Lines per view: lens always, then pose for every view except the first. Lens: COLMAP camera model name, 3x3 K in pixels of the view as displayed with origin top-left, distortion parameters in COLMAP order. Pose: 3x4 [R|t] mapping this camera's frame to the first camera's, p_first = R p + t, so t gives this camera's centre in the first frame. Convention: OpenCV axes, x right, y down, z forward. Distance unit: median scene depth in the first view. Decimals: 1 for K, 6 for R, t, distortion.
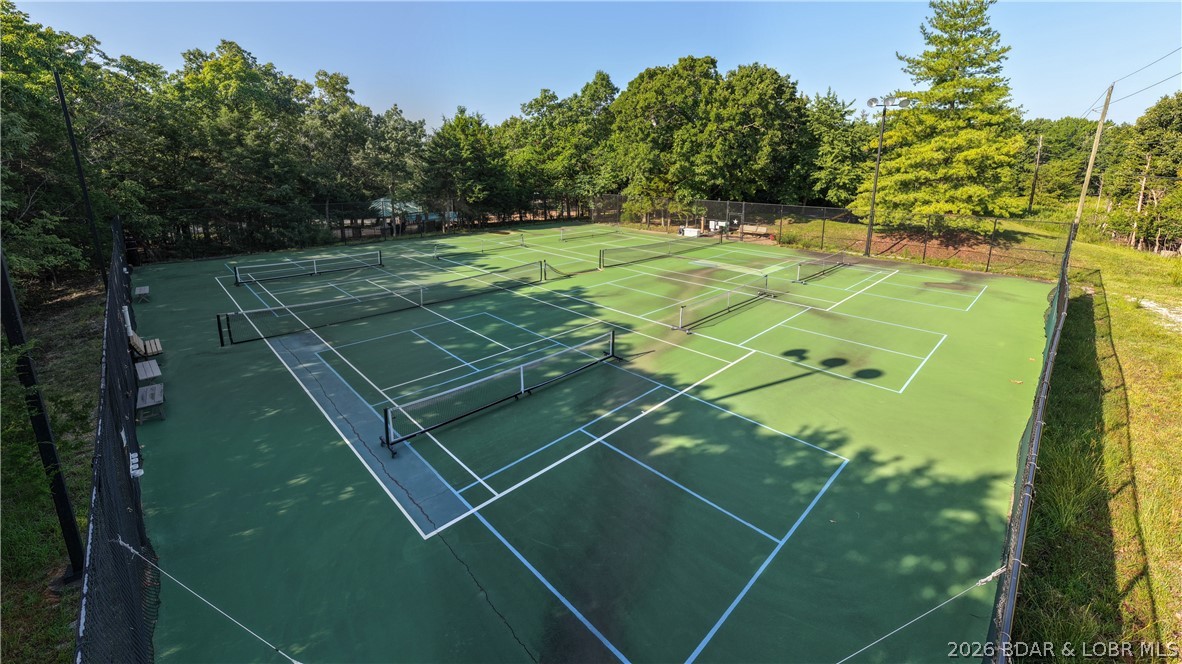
lens RADIAL K [[973.5, 0, 599.5], [0, 973.5, 324.8], [0, 0, 1]] dist [0.000648, -0.018585]
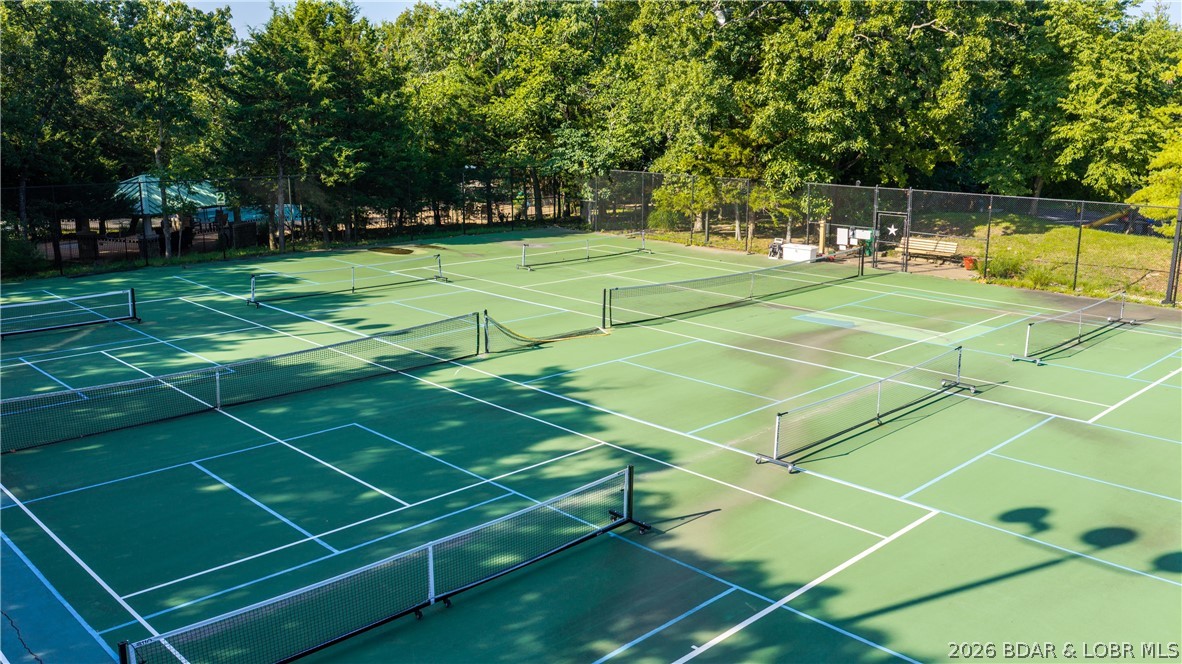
lens RADIAL K [[973.5, 0, 584.1], [0, 973.5, 341.7], [0, 0, 1]] dist [0.000648, -0.018585]
pose [[0.999860, 0.008109, -0.014670, -0.002041], [-0.007727, 0.999634, 0.025908, -0.063736], [0.014875, -0.025791, 0.999557, 0.531807]]
